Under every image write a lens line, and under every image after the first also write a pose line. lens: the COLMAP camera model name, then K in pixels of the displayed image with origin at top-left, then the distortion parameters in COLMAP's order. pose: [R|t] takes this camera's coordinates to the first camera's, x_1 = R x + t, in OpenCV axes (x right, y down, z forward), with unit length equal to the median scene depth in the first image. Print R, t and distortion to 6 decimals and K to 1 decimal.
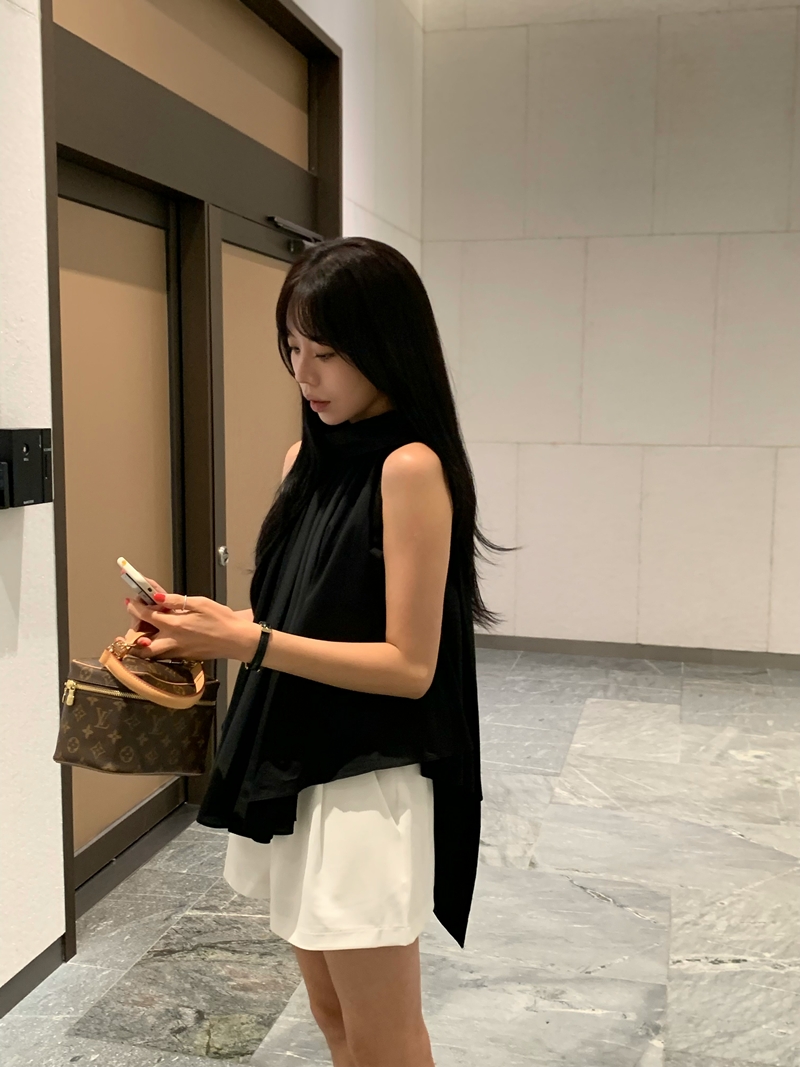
lens RADIAL K [[1115.5, 0, 403.0], [0, 1115.5, 523.5], [0, 0, 1]] dist [0.046371, 0.000000]
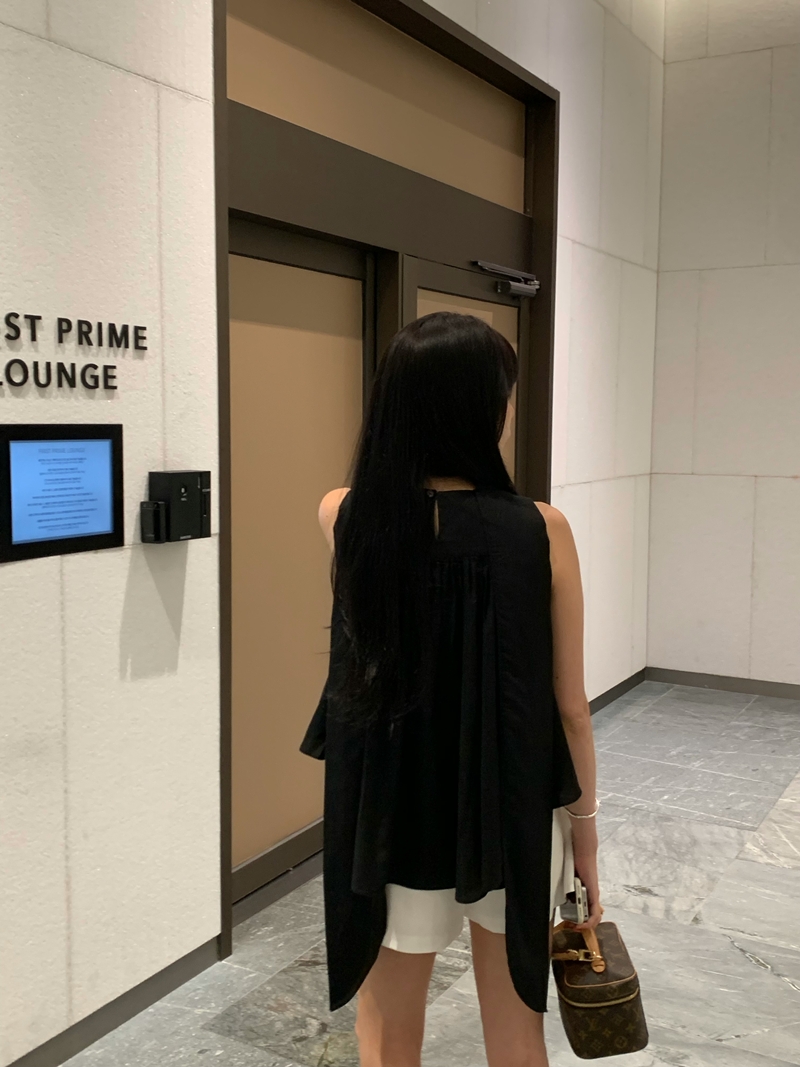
lens RADIAL K [[1115.5, 0, 417.9], [0, 1115.5, 512.7], [0, 0, 1]] dist [0.046371, 0.000000]
pose [[0.966398, 0.018010, -0.256420, 0.148837], [-0.025794, 0.999302, -0.027028, -0.016697], [0.255755, 0.032734, 0.966187, -0.010558]]
